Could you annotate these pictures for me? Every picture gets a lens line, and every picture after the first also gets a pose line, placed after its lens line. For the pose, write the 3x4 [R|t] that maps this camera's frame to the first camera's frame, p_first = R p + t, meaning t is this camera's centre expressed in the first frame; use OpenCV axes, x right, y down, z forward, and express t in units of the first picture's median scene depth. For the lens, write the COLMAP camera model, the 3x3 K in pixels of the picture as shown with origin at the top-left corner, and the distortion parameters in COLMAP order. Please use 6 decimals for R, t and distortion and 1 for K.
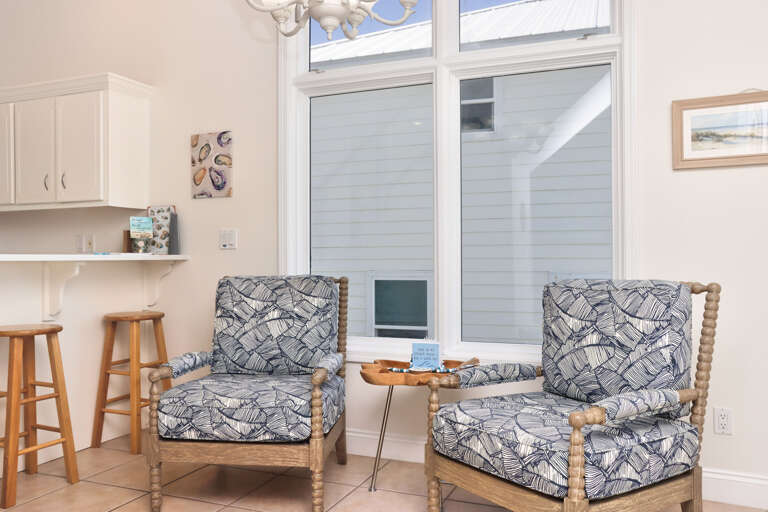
lens RADIAL K [[634.1, 0, 365.8], [0, 634.1, 261.0], [0, 0, 1]] dist [-0.063815, 0.072093]
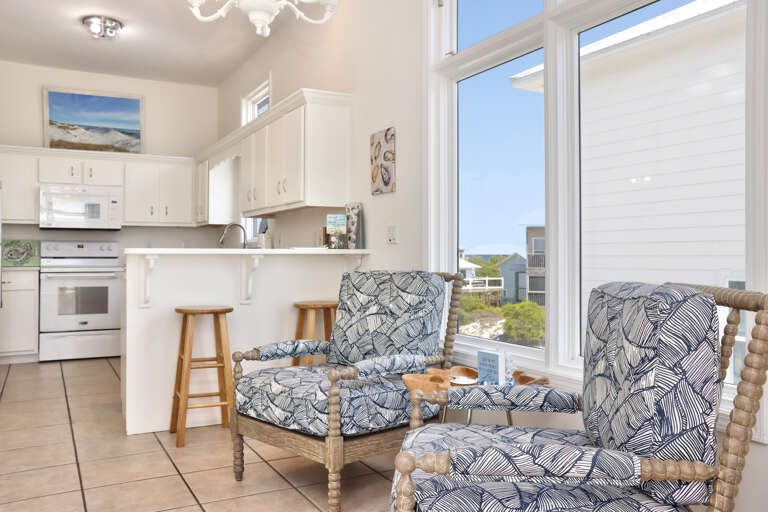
lens RADIAL K [[634.1, 0, 378.1], [0, 634.1, 252.7], [0, 0, 1]] dist [-0.063815, 0.072093]
pose [[0.784594, 0.001857, -0.620007, 0.543941], [-0.005858, 0.999973, -0.004419, 0.000552], [0.619982, 0.007099, 0.784584, 0.260274]]
